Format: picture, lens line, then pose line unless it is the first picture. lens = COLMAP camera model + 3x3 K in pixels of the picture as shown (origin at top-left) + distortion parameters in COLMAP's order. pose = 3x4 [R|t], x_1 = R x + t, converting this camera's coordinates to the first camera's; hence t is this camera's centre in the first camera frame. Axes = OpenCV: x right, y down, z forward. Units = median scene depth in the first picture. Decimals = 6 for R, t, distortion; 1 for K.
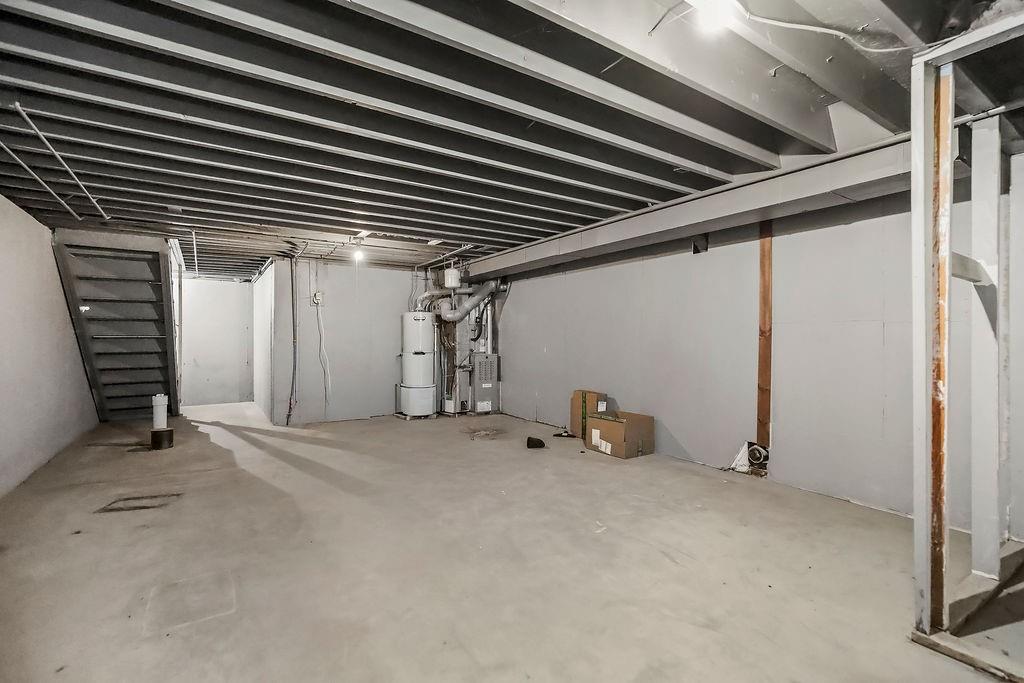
lens RADIAL K [[471.5, 0, 509.7], [0, 471.5, 339.7], [0, 0, 1]] dist [-0.003081, -0.001074]
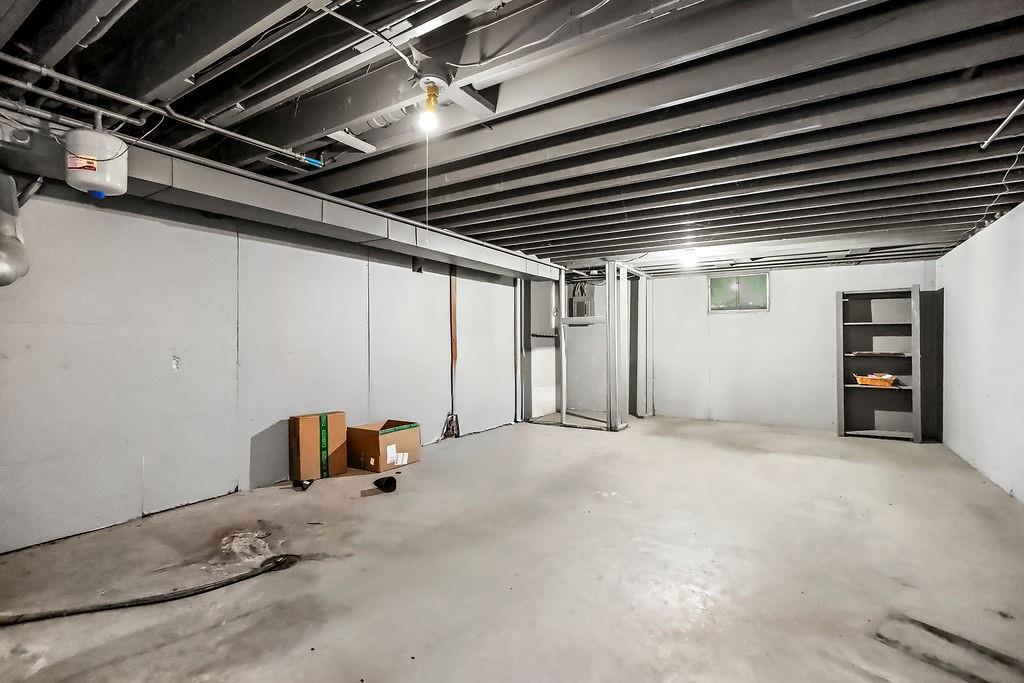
lens RADIAL K [[479.3, 0, 521.2], [0, 479.3, 355.3], [0, 0, 1]] dist [-0.003785, -0.000153]
pose [[-0.430251, -0.022669, 0.902425, -0.907460], [0.002398, 0.999652, 0.026255, -0.003634], [-0.902706, 0.013460, -0.430047, 1.431844]]
